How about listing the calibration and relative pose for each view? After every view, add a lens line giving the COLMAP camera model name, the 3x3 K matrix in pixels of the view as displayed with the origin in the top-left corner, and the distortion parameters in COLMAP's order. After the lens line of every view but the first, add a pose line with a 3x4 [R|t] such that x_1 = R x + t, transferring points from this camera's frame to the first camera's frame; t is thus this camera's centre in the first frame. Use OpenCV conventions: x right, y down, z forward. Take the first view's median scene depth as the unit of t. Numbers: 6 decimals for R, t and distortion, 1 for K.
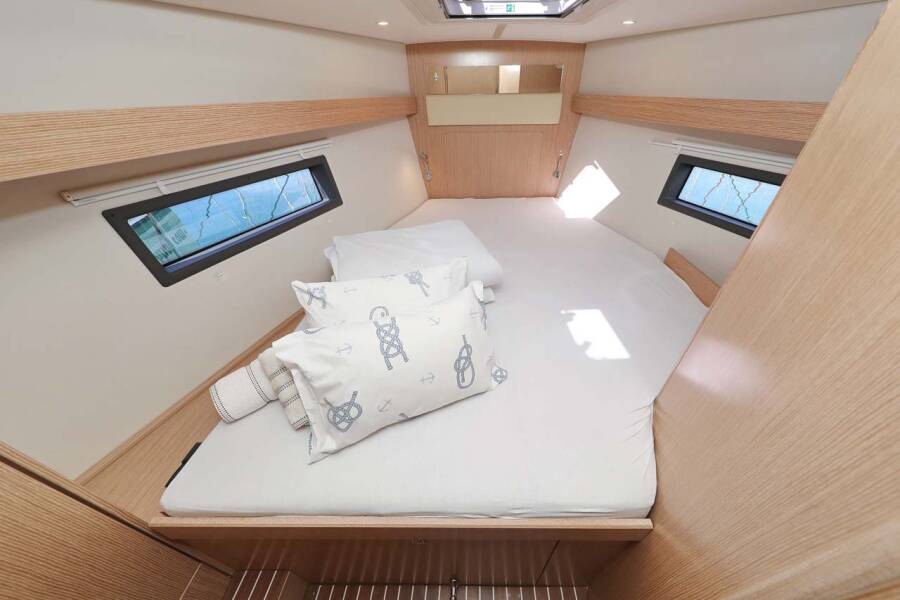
lens RADIAL K [[290.2, 0, 447.7], [0, 290.2, 311.2], [0, 0, 1]] dist [0.005421, -0.000150]
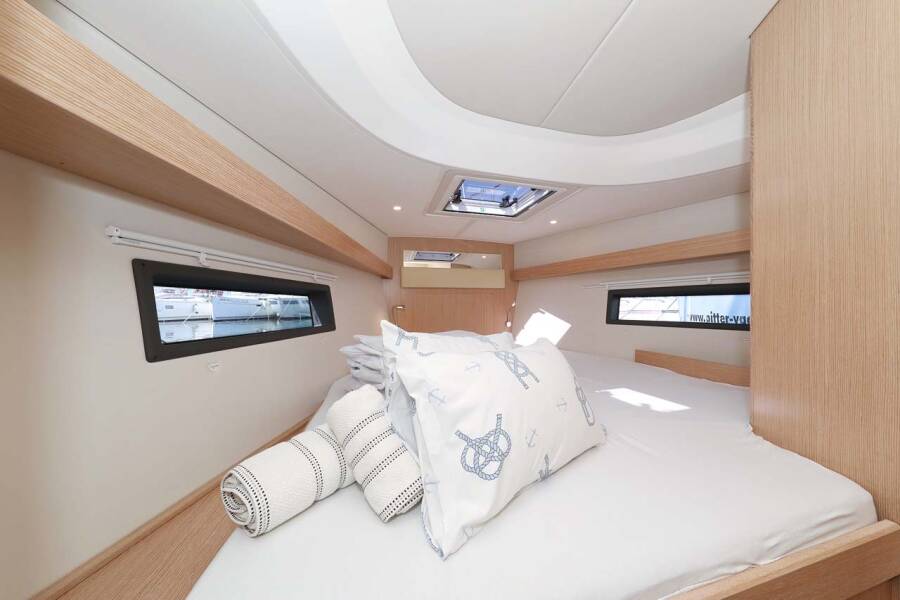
lens RADIAL K [[290.2, 0, 447.7], [0, 290.2, 311.2], [0, 0, 1]] dist [0.005421, -0.000150]
pose [[0.960068, 0.033634, 0.277739, -0.443531], [0.136931, 0.809216, -0.571331, 0.314556], [-0.243967, 0.586548, 0.772296, 0.178677]]
